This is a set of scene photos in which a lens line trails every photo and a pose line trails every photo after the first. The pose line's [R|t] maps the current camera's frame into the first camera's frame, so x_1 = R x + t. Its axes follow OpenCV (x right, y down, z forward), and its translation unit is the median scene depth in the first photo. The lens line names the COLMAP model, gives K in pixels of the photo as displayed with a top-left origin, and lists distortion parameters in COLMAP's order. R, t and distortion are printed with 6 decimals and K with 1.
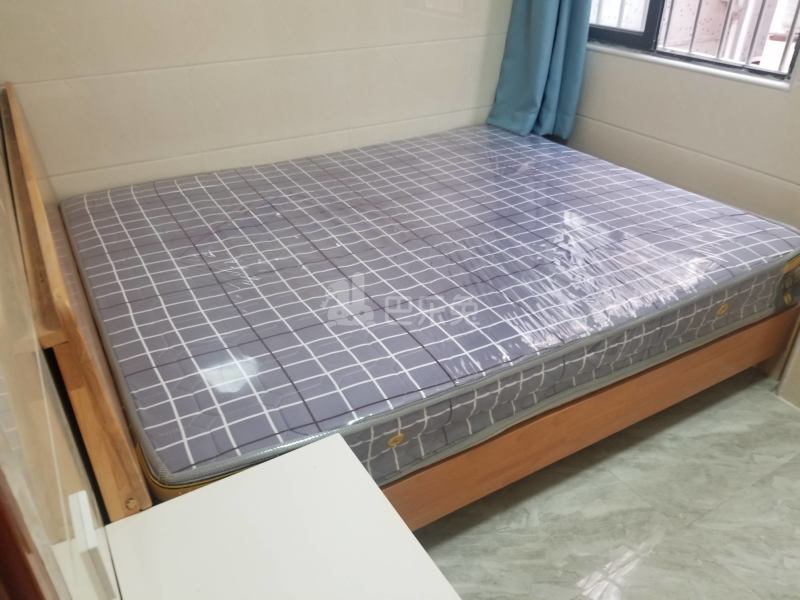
lens RADIAL K [[643.2, 0, 377.5], [0, 643.2, 300.9], [0, 0, 1]] dist [0.039129, -0.076432]
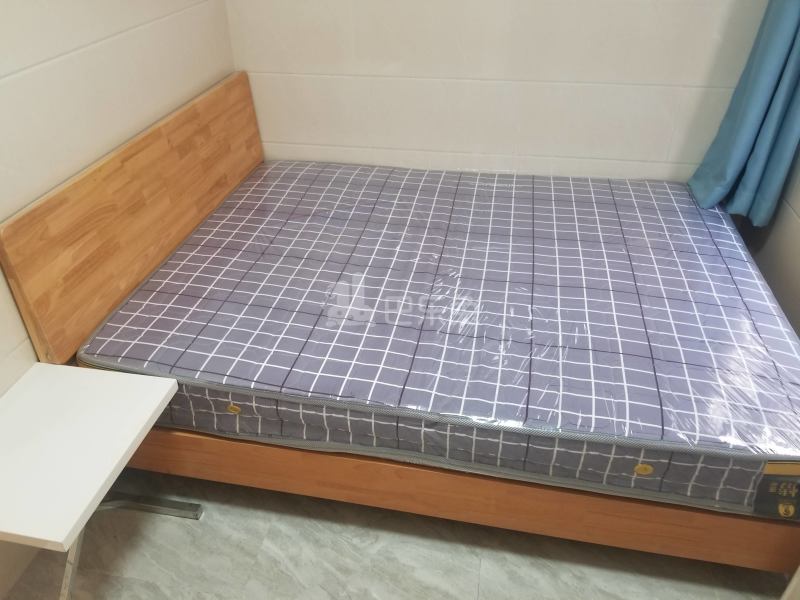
lens RADIAL K [[643.2, 0, 377.5], [0, 643.2, 300.9], [0, 0, 1]] dist [0.039129, -0.076432]
pose [[0.733381, 0.356226, -0.579012, 0.635533], [-0.321582, 0.932183, 0.166190, -0.204038], [0.598946, 0.064319, 0.798202, 0.090828]]
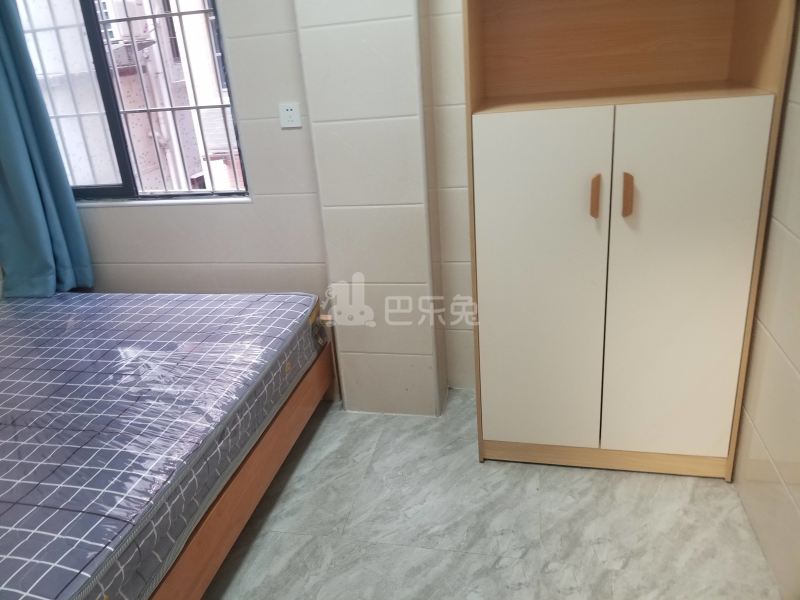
lens RADIAL K [[643.2, 0, 377.5], [0, 643.2, 300.9], [0, 0, 1]] dist [0.039129, -0.076432]
pose [[0.686370, -0.325455, 0.650365, -0.123494], [0.442017, 0.896832, -0.017697, -0.002896], [-0.577509, 0.299619, 0.759415, -0.110717]]
